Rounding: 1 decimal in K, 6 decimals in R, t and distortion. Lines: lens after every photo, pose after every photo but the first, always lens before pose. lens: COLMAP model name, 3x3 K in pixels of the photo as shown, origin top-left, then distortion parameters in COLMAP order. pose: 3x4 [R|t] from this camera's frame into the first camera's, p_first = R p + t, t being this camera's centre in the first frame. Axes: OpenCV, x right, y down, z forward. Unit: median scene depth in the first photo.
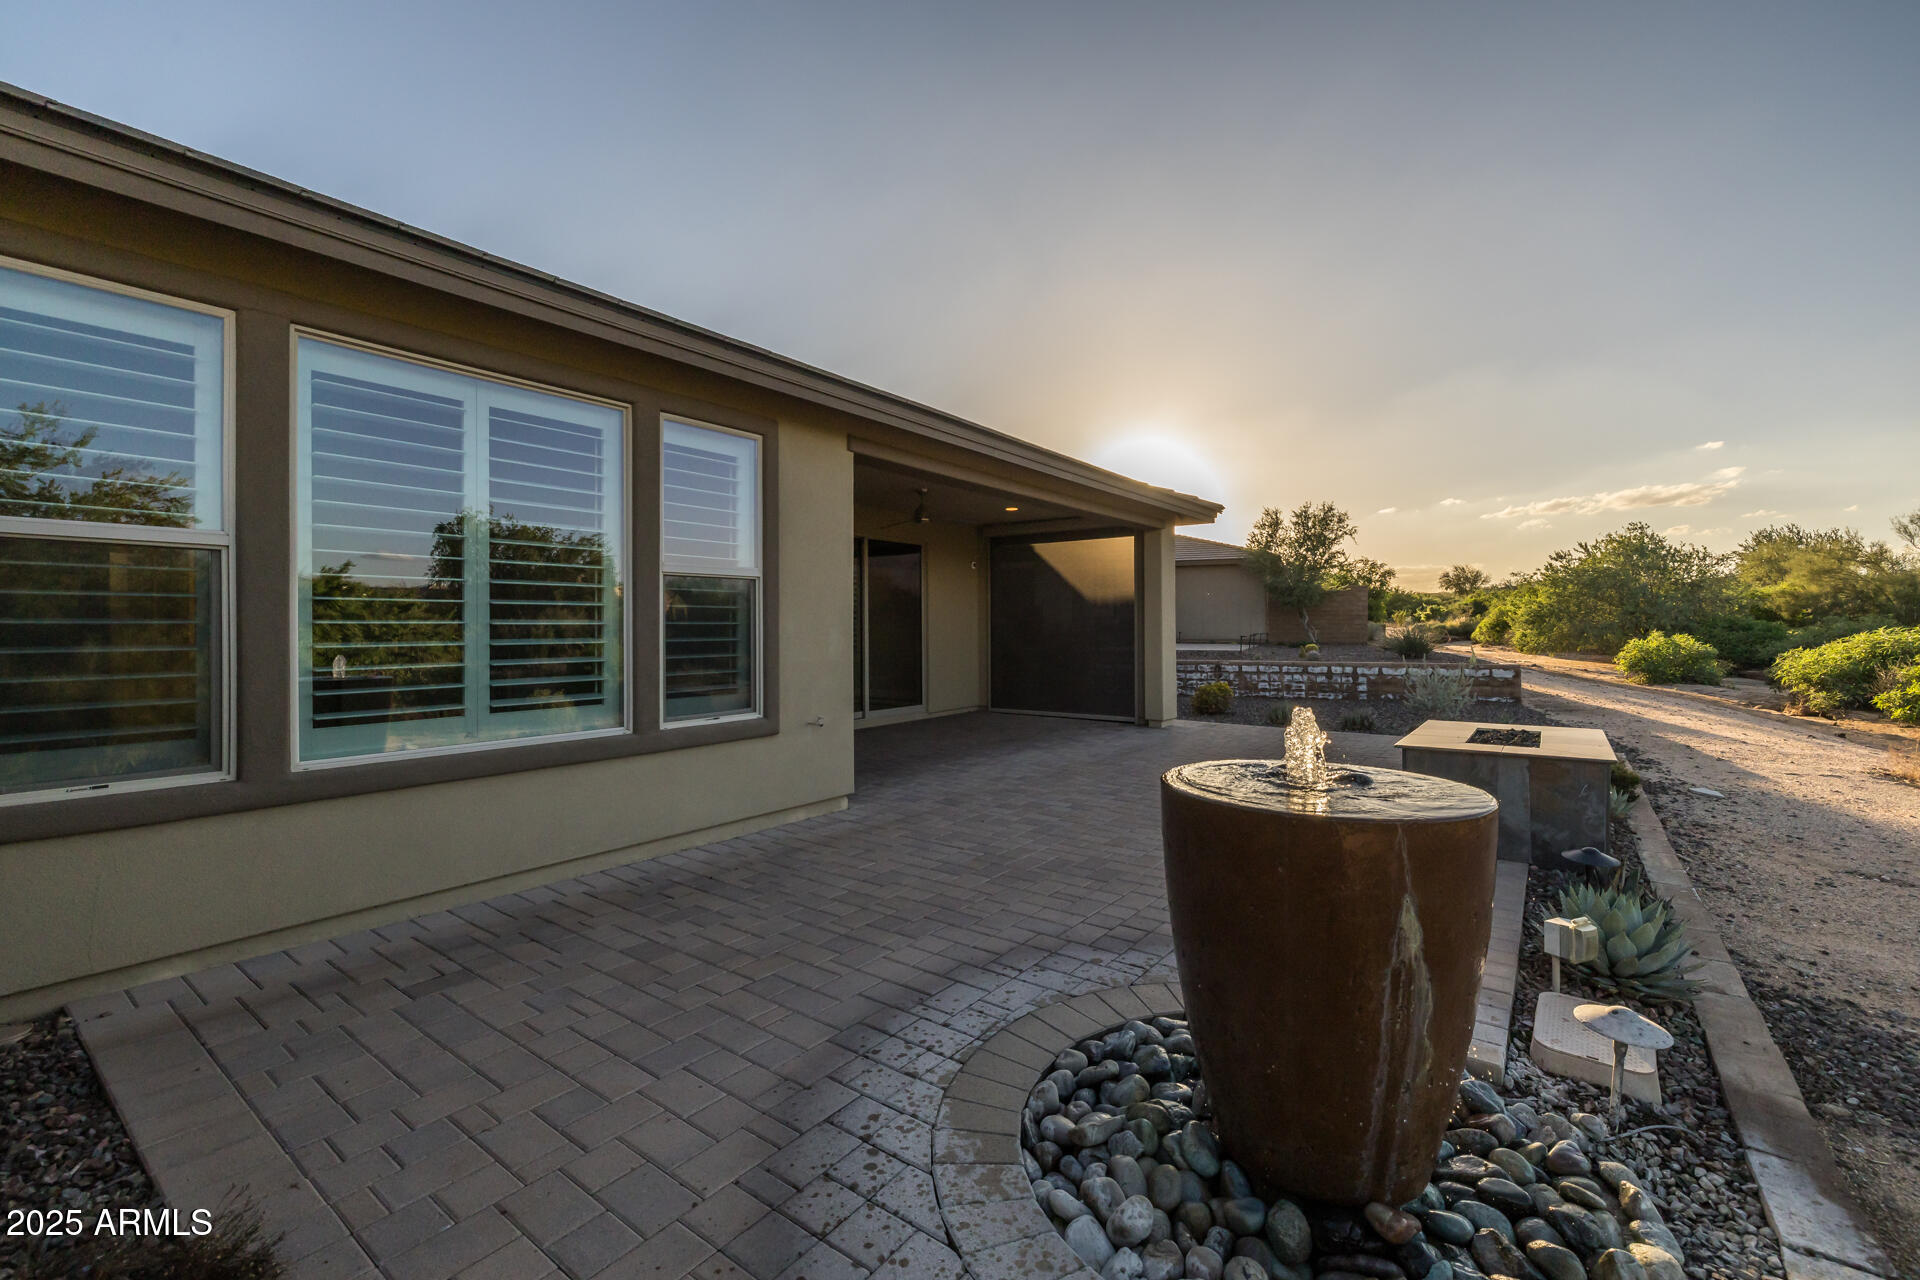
lens RADIAL K [[815.2, 0, 952.7], [0, 815.2, 636.3], [0, 0, 1]] dist [0.000459, 0.000207]
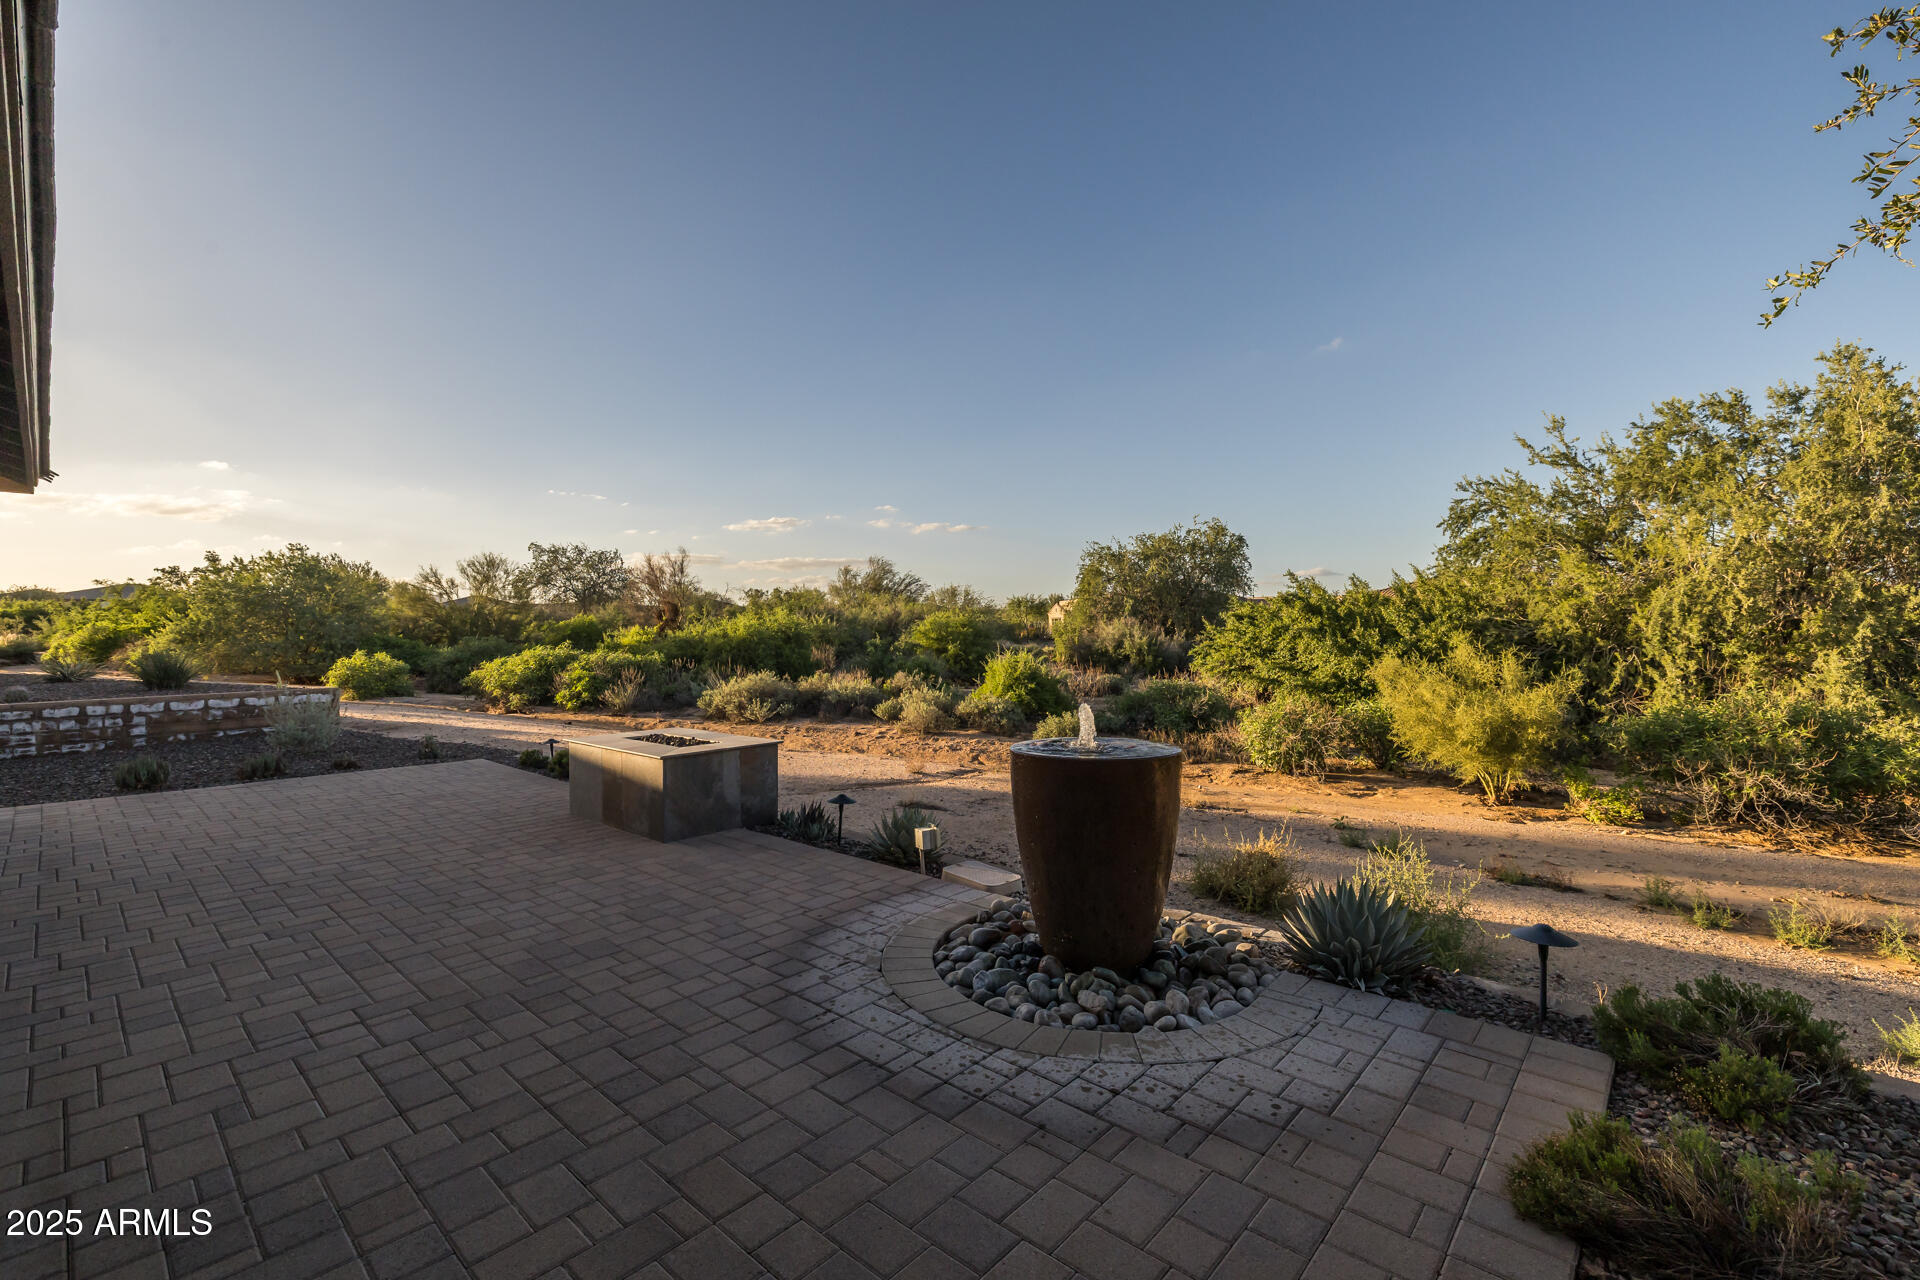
lens RADIAL K [[815.2, 0, 952.7], [0, 815.2, 636.3], [0, 0, 1]] dist [0.000459, 0.000207]
pose [[0.088459, 0.001749, 0.996078, -0.514196], [0.018143, 0.999830, -0.003366, -0.024249], [-0.995915, 0.018369, 0.088412, 0.431607]]
